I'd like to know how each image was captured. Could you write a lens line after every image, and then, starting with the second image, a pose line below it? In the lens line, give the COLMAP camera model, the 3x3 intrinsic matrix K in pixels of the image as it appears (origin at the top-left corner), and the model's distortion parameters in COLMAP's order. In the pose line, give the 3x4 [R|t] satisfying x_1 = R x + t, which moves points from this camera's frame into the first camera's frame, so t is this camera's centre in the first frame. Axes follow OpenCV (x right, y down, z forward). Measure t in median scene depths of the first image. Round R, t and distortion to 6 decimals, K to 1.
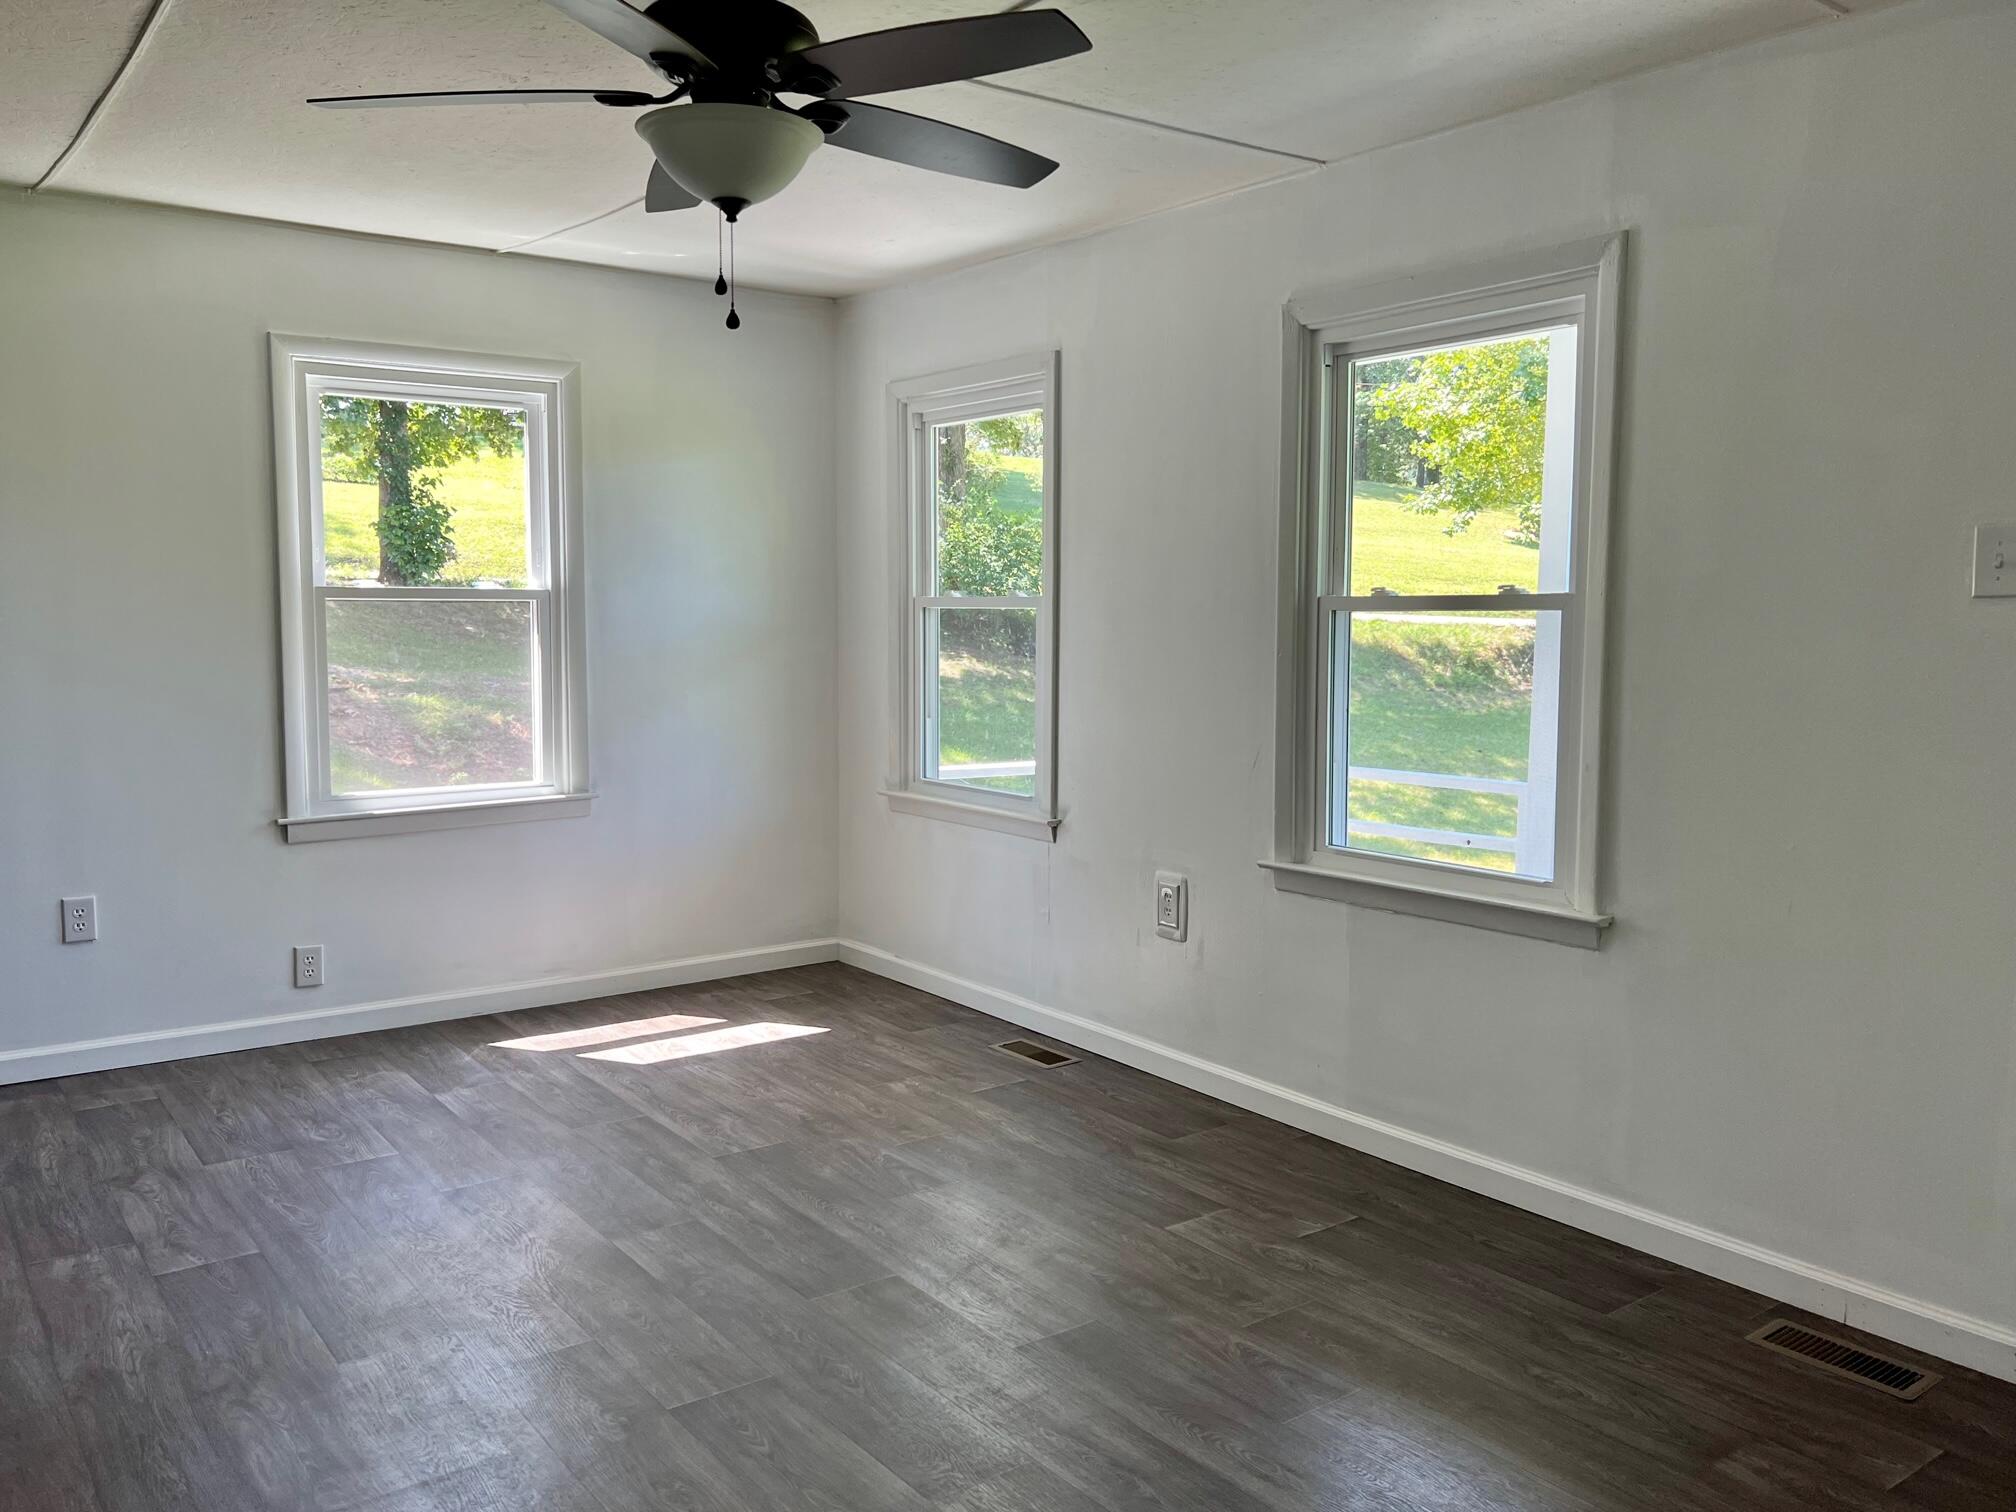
lens RADIAL K [[1562.7, 0, 990.3], [0, 1562.7, 744.8], [0, 0, 1]] dist [0.042190, -0.017843]
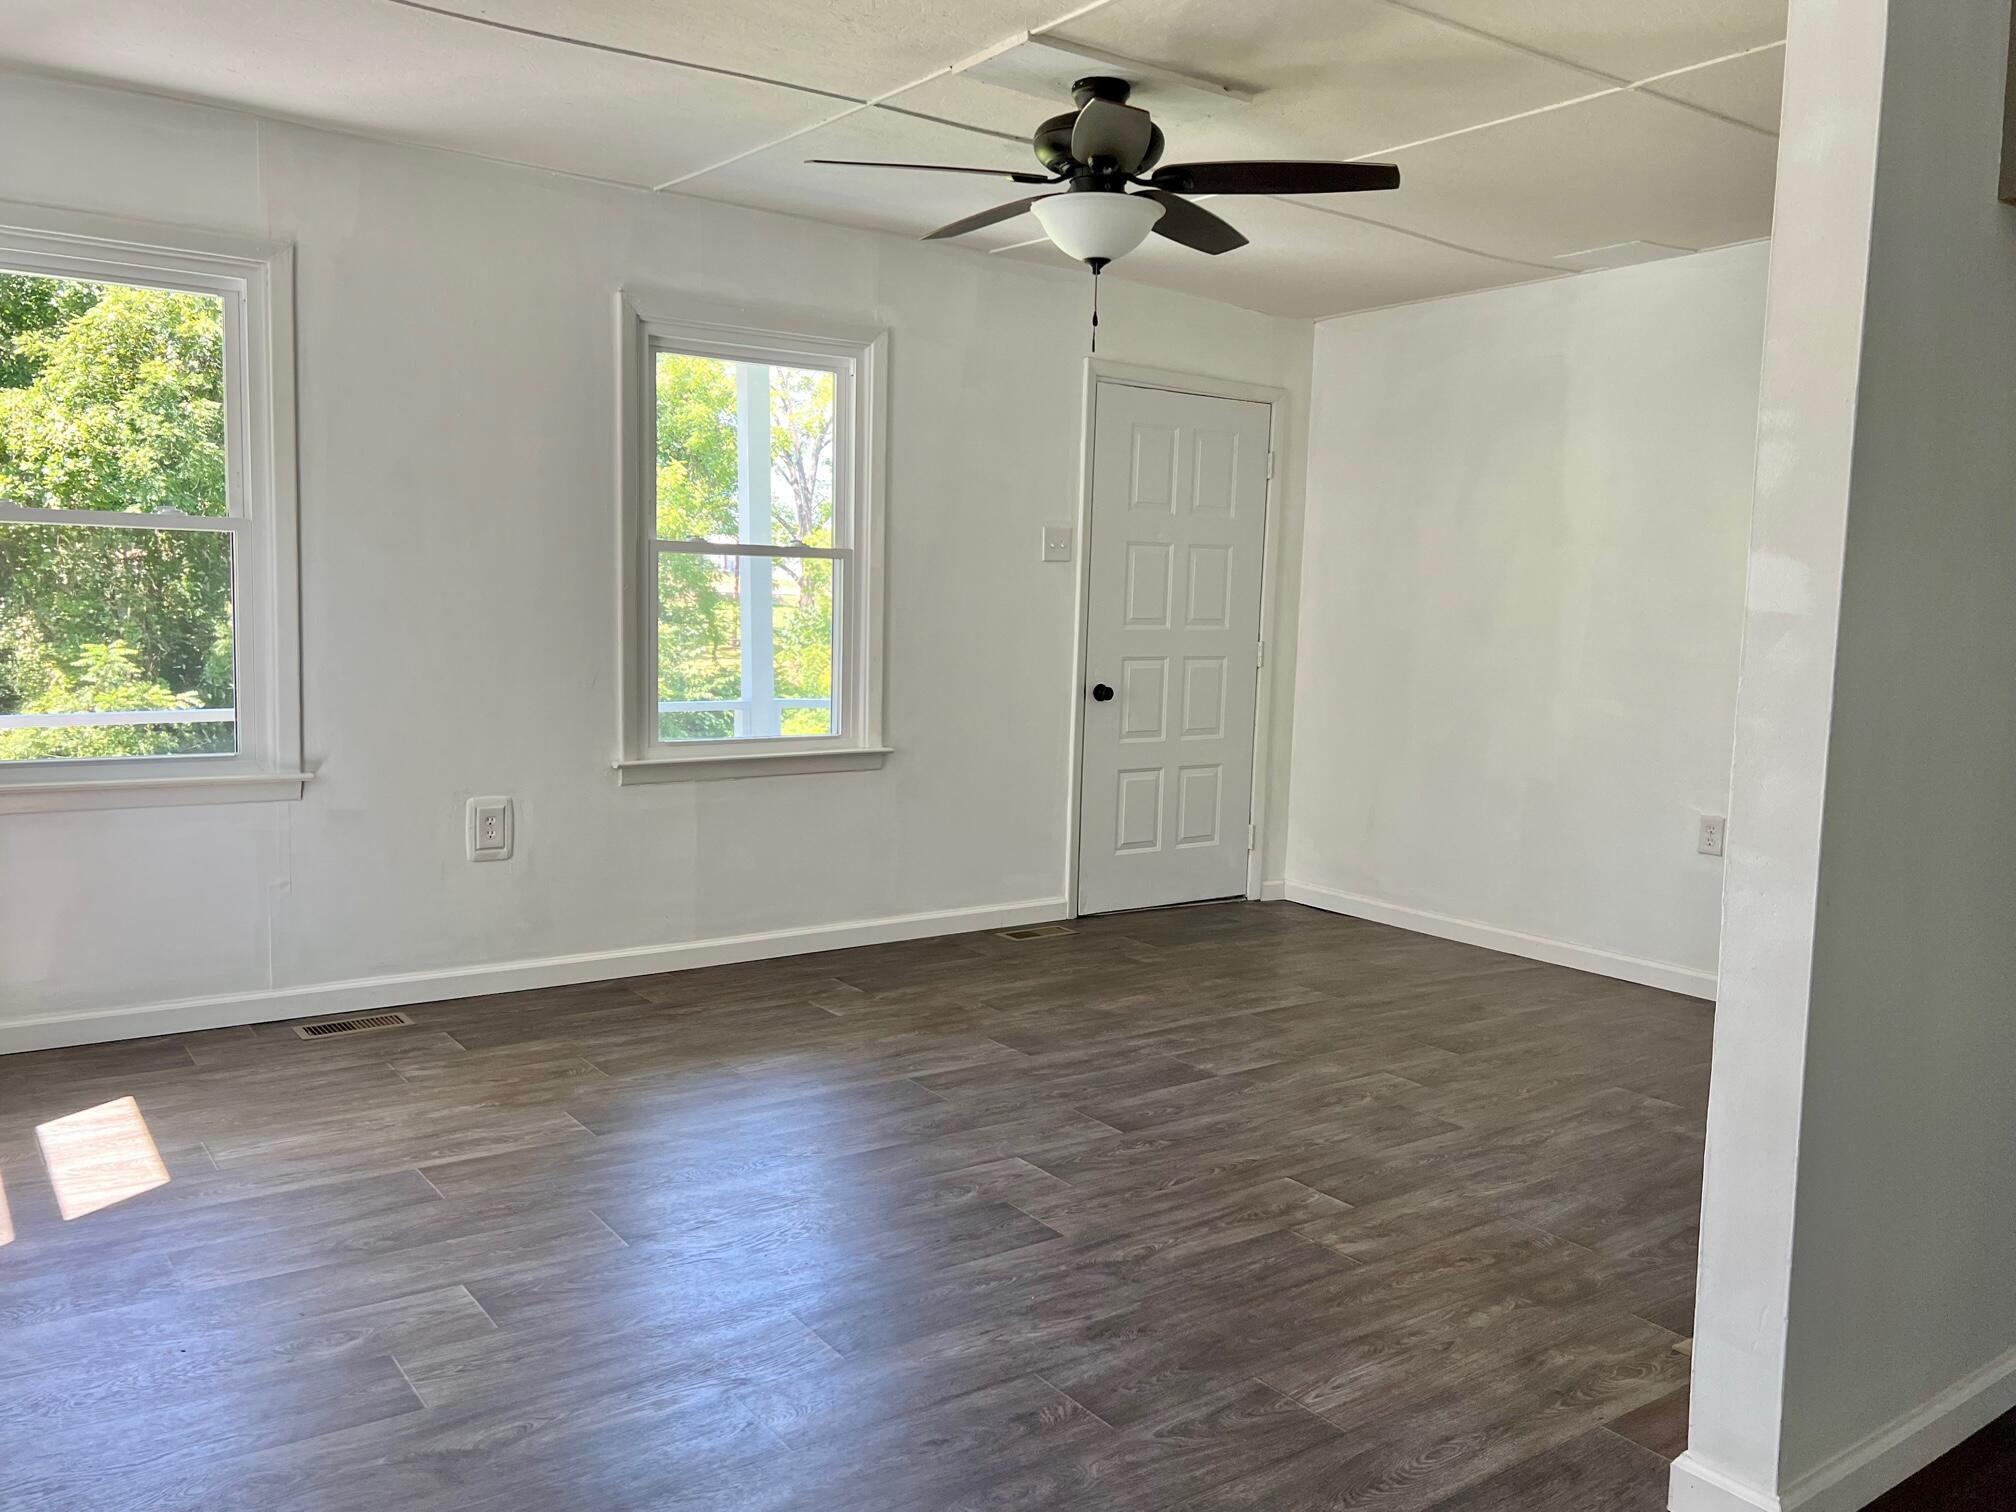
lens RADIAL K [[1562.7, 0, 991.5], [0, 1562.7, 748.3], [0, 0, 1]] dist [0.042190, -0.017843]
pose [[0.016843, -0.097525, 0.995091, -0.999448], [0.064392, 0.993272, 0.096257, -0.032638], [-0.997783, 0.062455, 0.023010, 0.691656]]
